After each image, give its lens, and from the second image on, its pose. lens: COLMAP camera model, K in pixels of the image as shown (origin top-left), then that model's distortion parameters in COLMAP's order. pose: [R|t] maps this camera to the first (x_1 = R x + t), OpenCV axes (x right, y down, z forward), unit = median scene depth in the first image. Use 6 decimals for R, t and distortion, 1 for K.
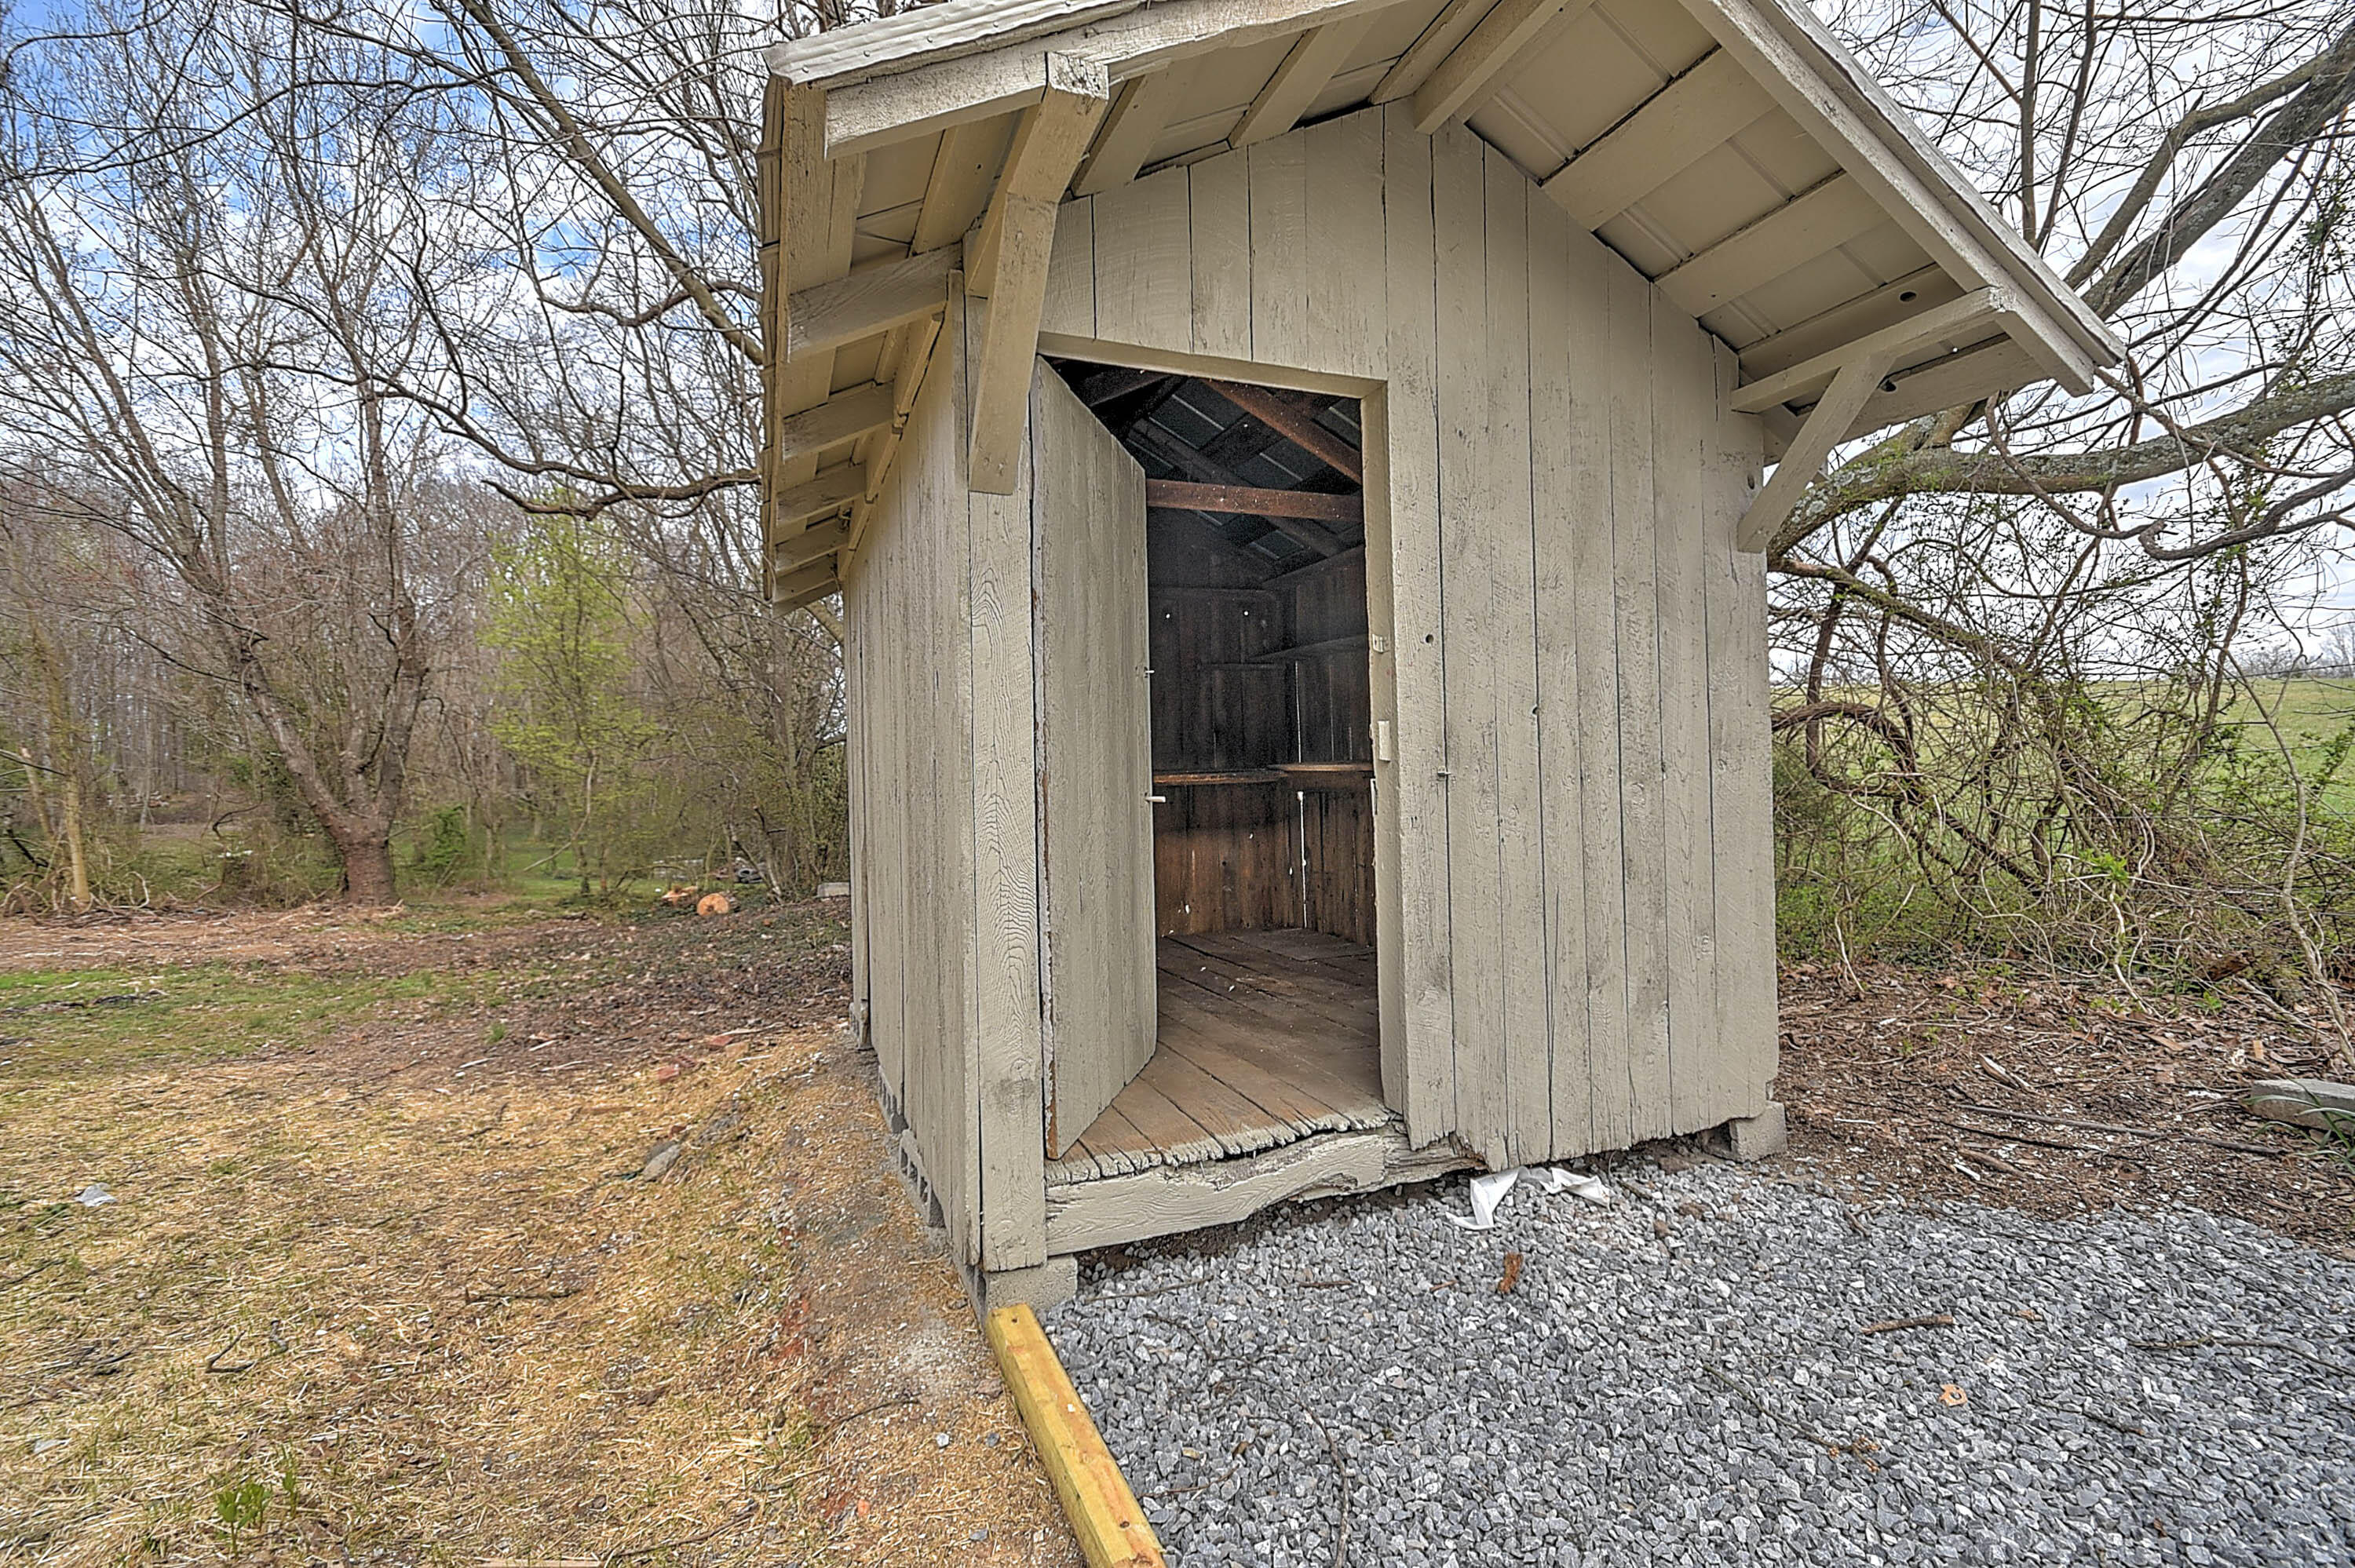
lens RADIAL K [[1025.2, 0, 1169.8], [0, 1025.2, 771.9], [0, 0, 1]] dist [0.010804, -0.005704]
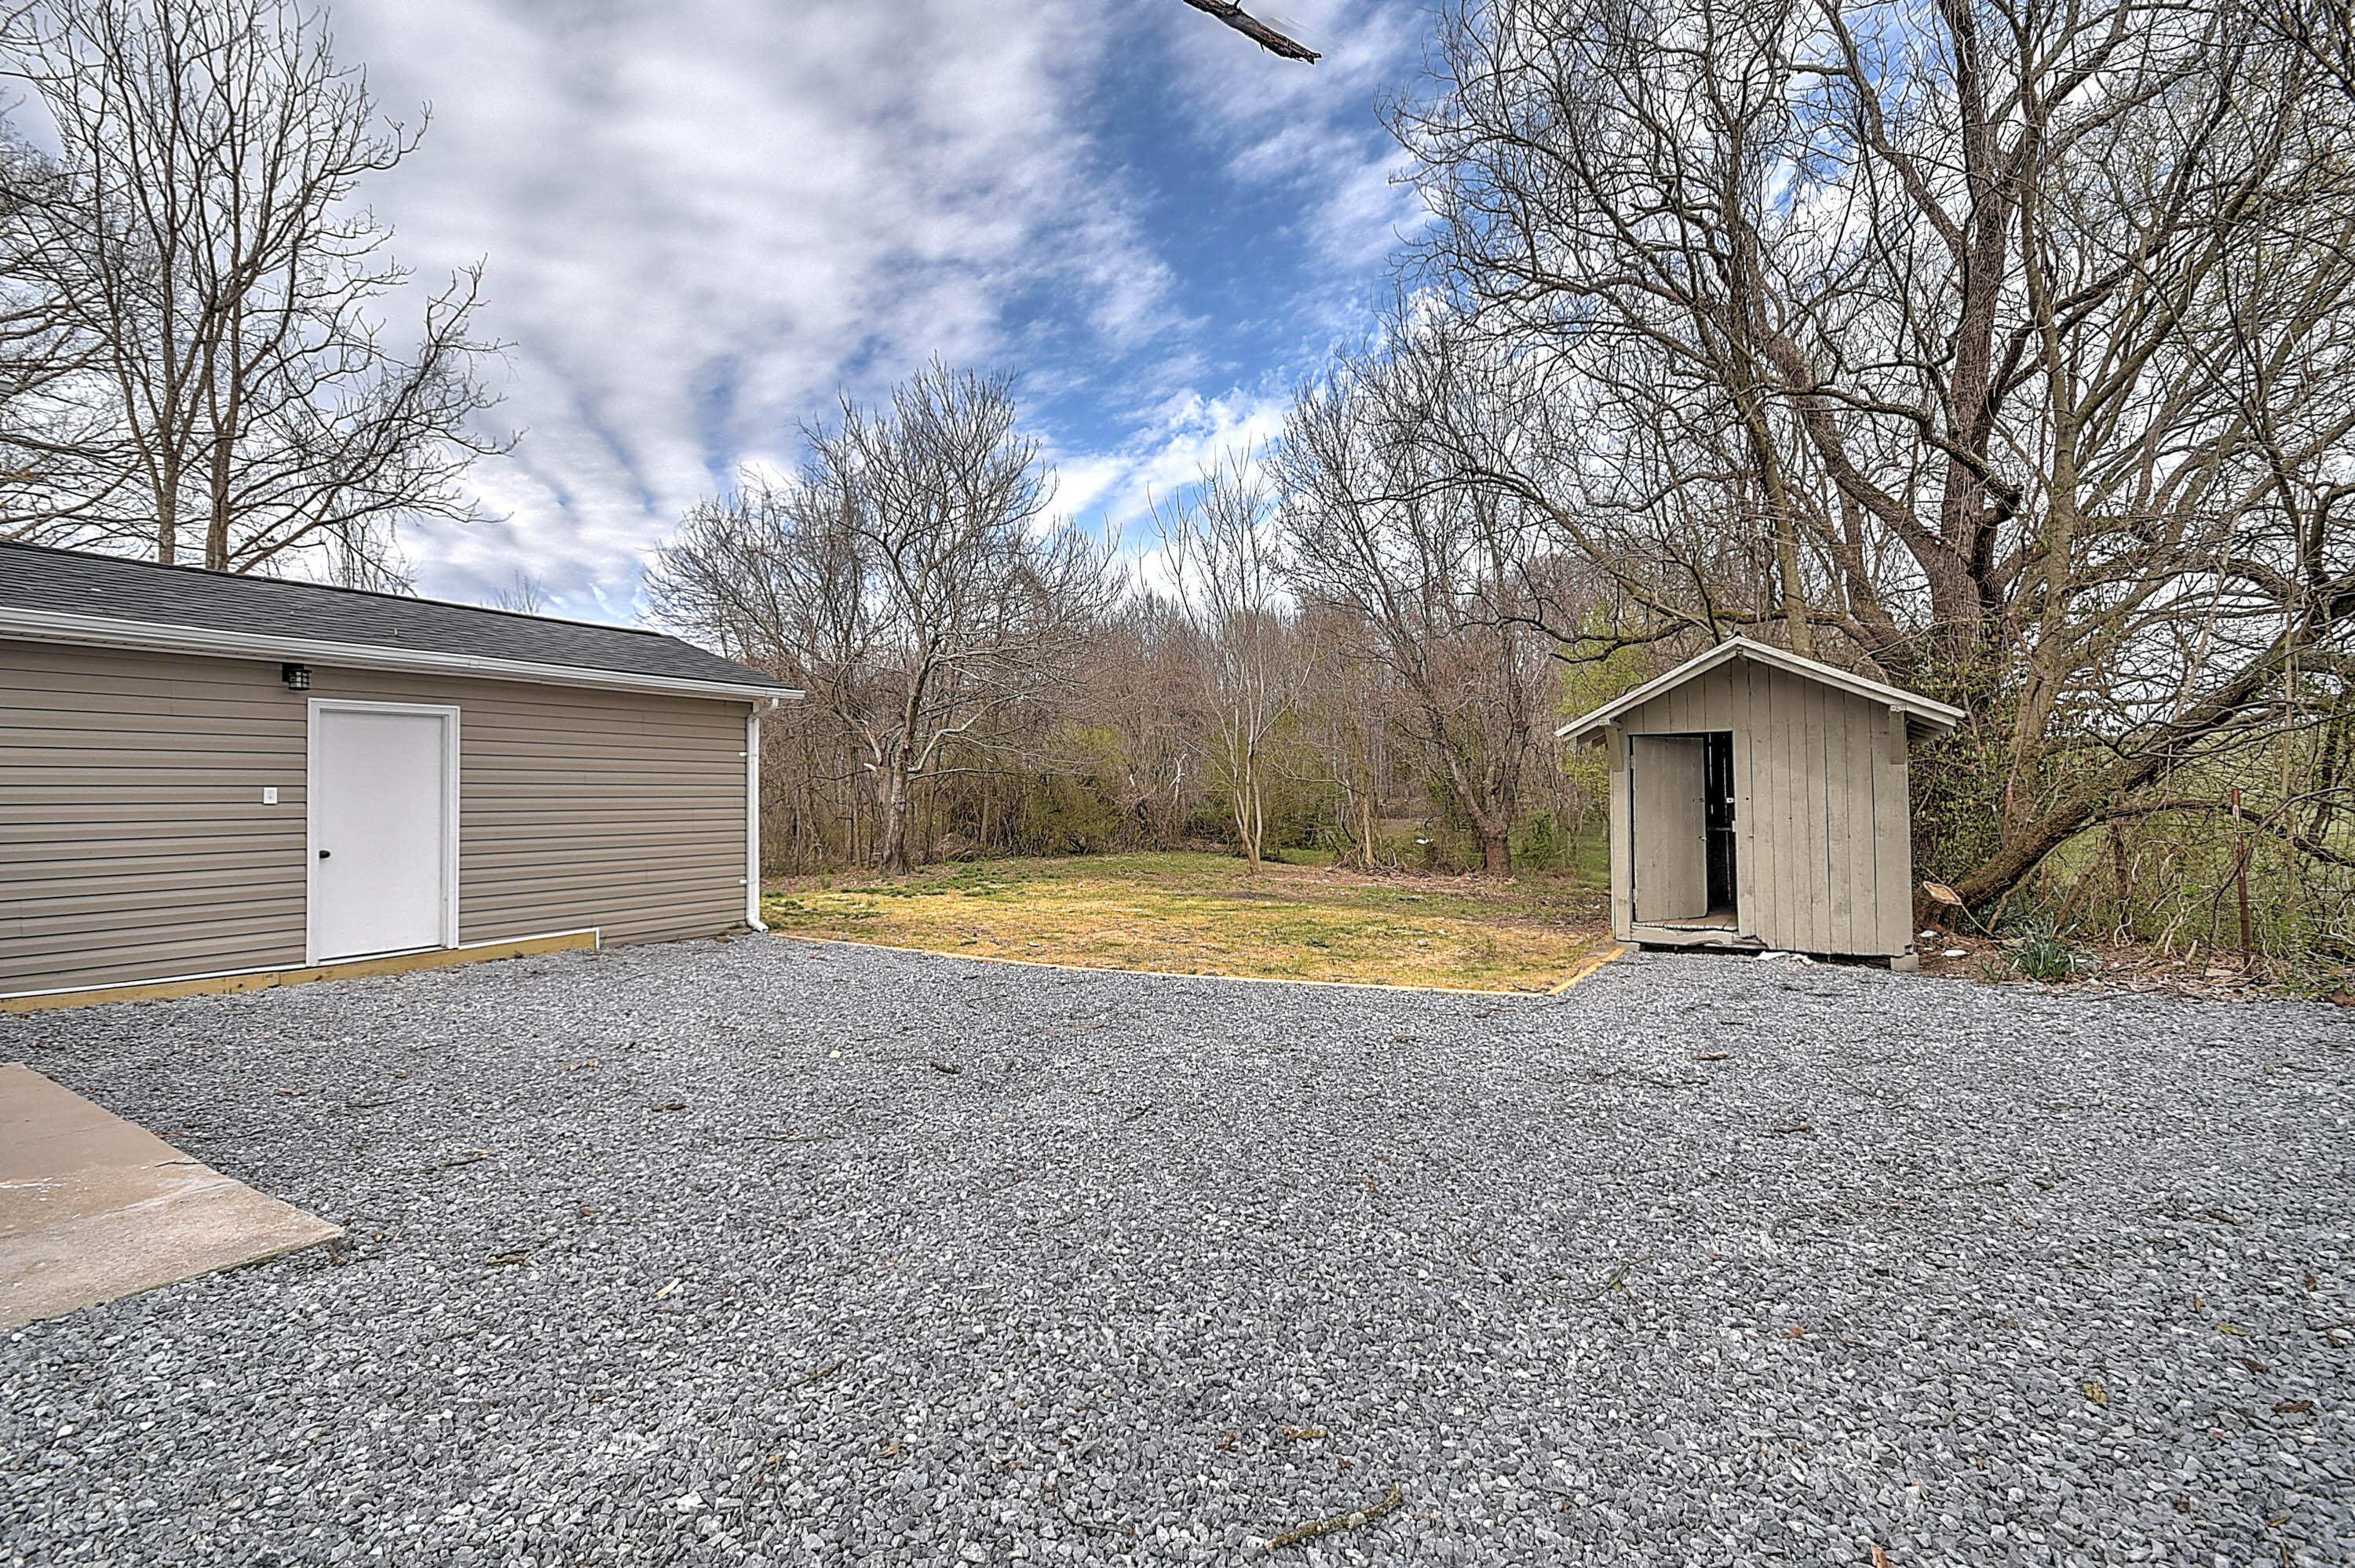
lens RADIAL K [[1025.2, 0, 1197.5], [0, 1025.2, 783.9], [0, 0, 1]] dist [0.010804, -0.005704]
pose [[0.588303, 0.003093, -0.808635, 0.265855], [0.001411, 0.999987, 0.004852, -0.026337], [0.808640, -0.003995, 0.588291, -0.351486]]
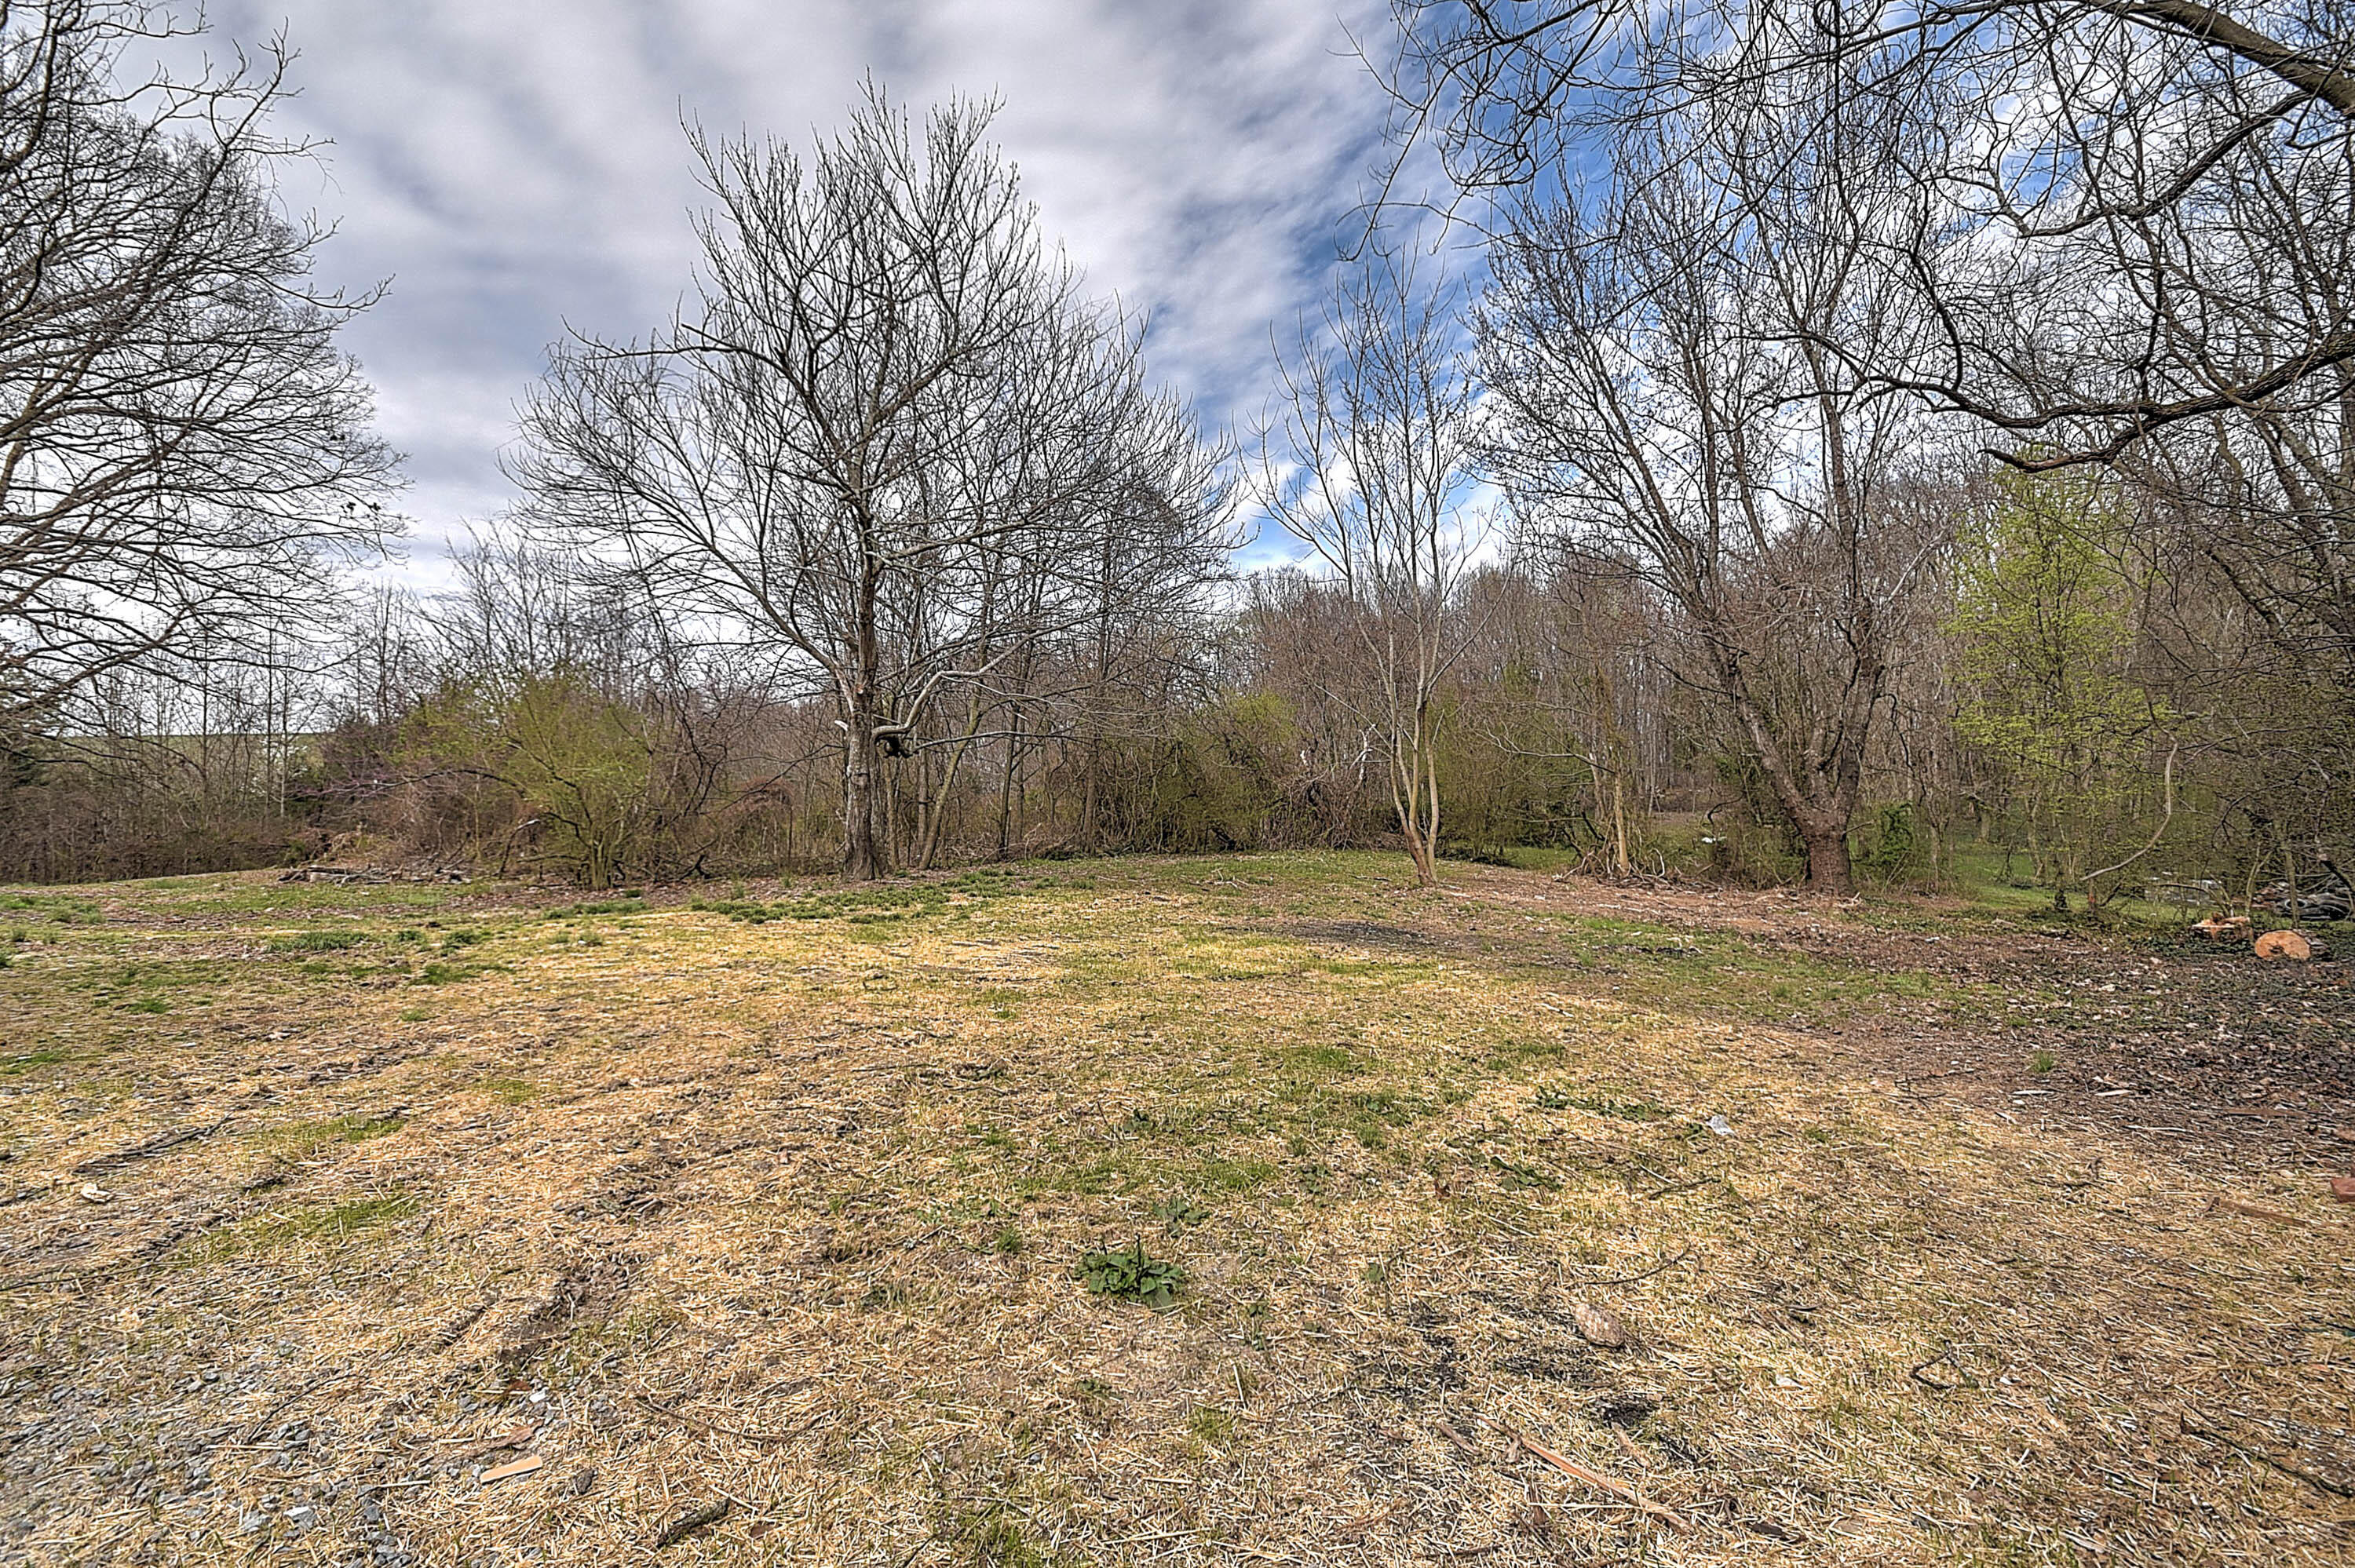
lens RADIAL K [[1025.2, 0, 1186.8], [0, 1025.2, 777.1], [0, 0, 1]] dist [0.010804, -0.005704]
pose [[0.361308, 0.001048, -0.932446, -0.032120], [0.005769, 0.999978, 0.003360, 0.001047], [0.932429, -0.006594, 0.361294, 0.000987]]
